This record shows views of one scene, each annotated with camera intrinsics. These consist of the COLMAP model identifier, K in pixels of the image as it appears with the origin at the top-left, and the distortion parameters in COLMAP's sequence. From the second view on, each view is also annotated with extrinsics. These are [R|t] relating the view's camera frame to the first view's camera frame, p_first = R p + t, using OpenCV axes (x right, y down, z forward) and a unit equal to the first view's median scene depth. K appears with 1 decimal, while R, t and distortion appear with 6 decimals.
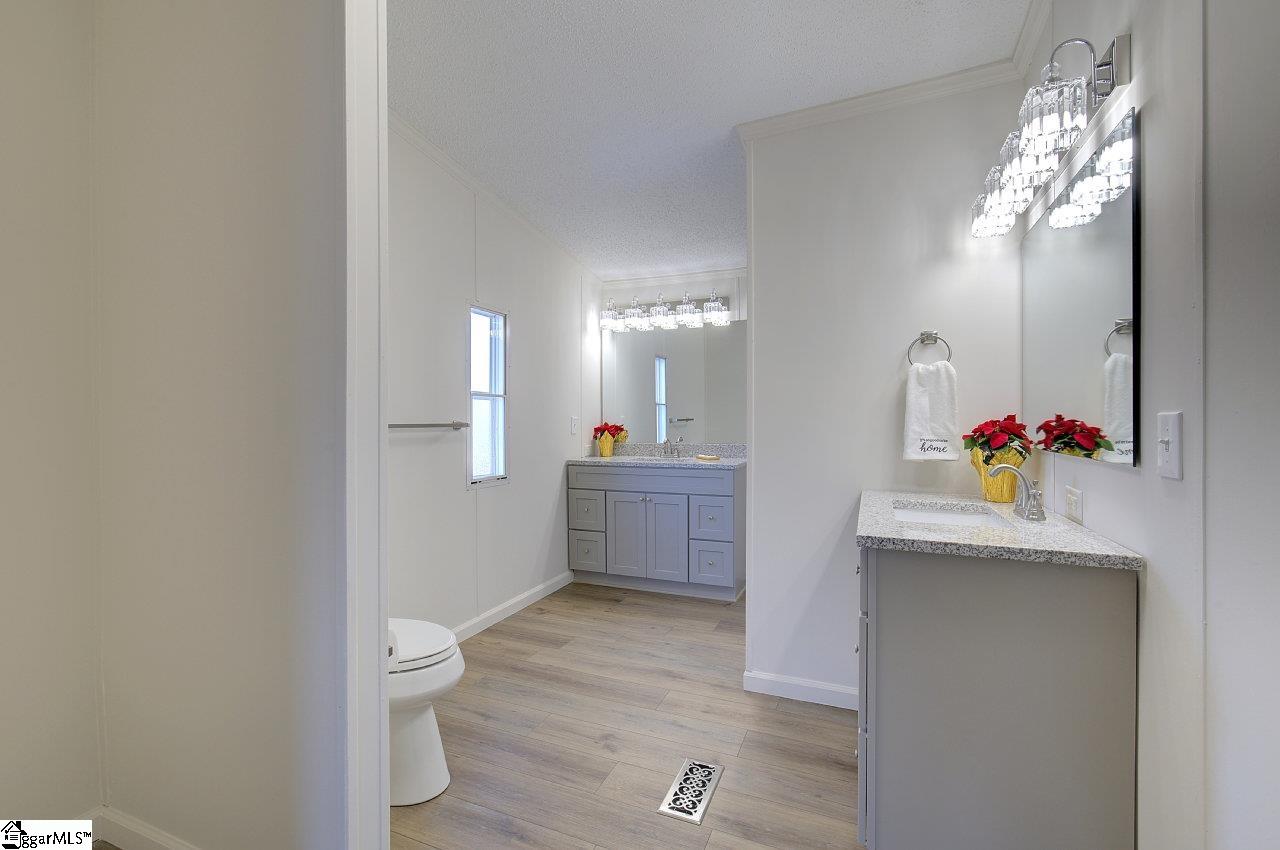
lens RADIAL K [[548.2, 0, 637.9], [0, 548.2, 422.0], [0, 0, 1]] dist [-0.008602, 0.002928]
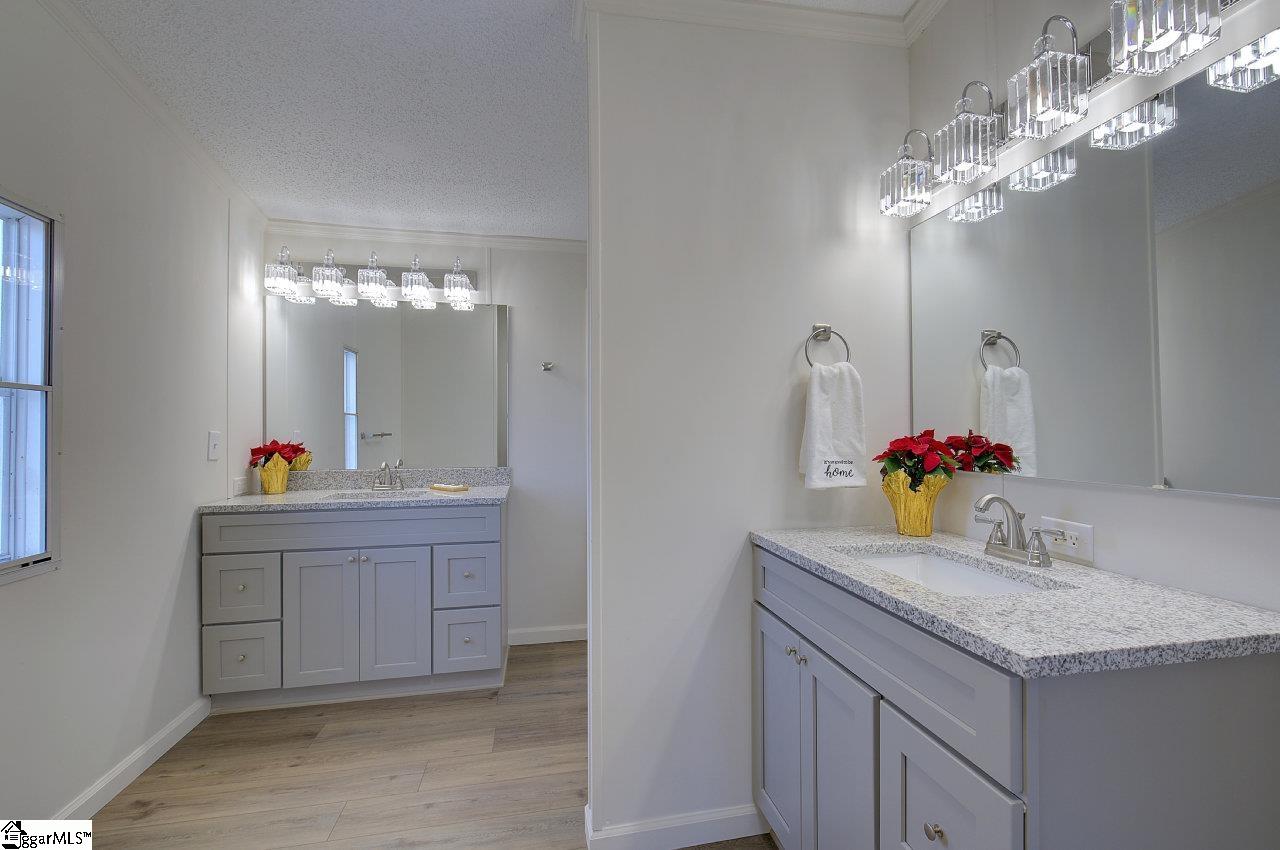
lens RADIAL K [[548.2, 0, 650.2], [0, 548.2, 426.0], [0, 0, 1]] dist [-0.008602, 0.002928]
pose [[0.822800, 0.007288, 0.568284, -0.069517], [0.003534, 0.999833, -0.017938, -0.002683], [-0.568319, 0.016768, 0.822637, 0.271284]]
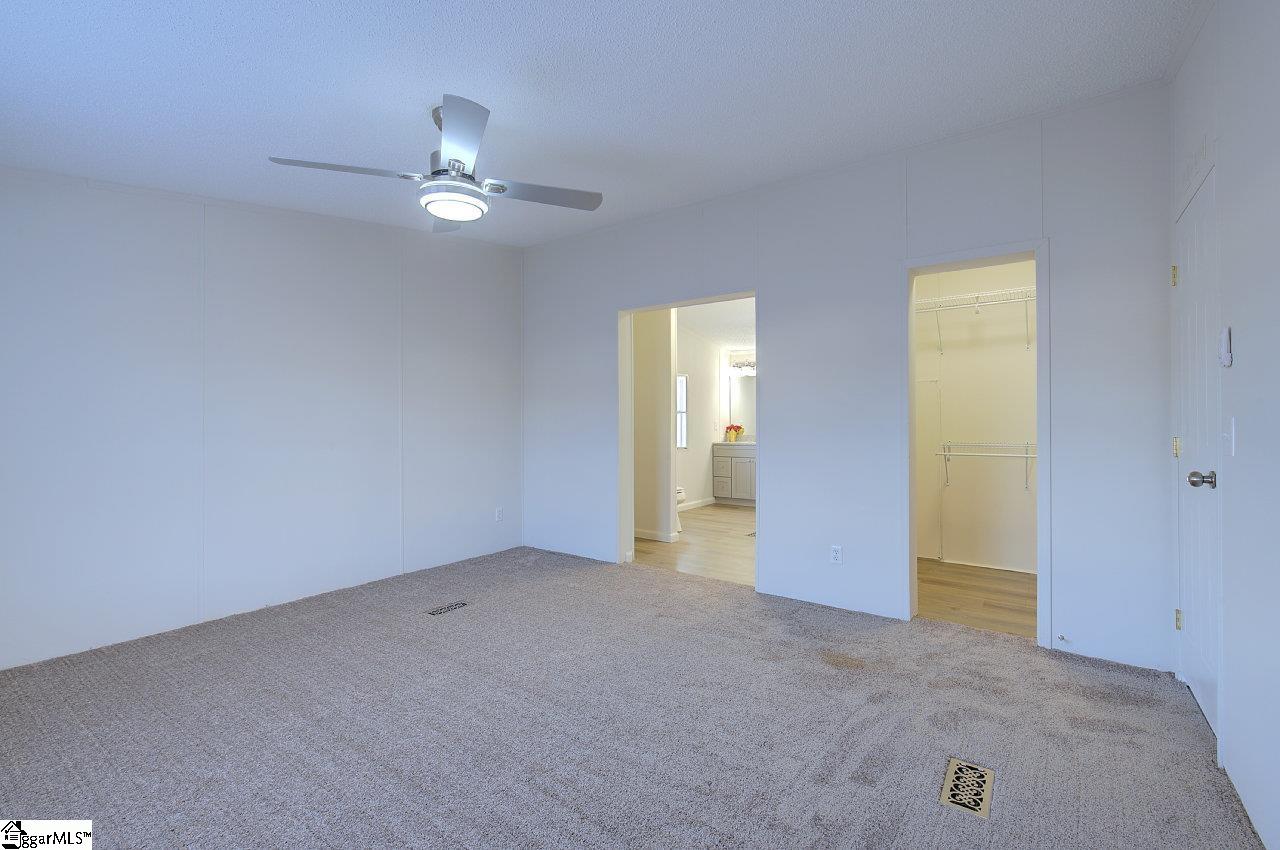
lens RADIAL K [[548.2, 0, 643.9], [0, 548.2, 424.6], [0, 0, 1]] dist [-0.008602, 0.002928]
pose [[0.973520, 0.003964, -0.228569, 0.093594], [-0.004625, 0.999987, -0.002356, 0.009398], [0.228557, 0.003350, 0.973525, -1.116544]]
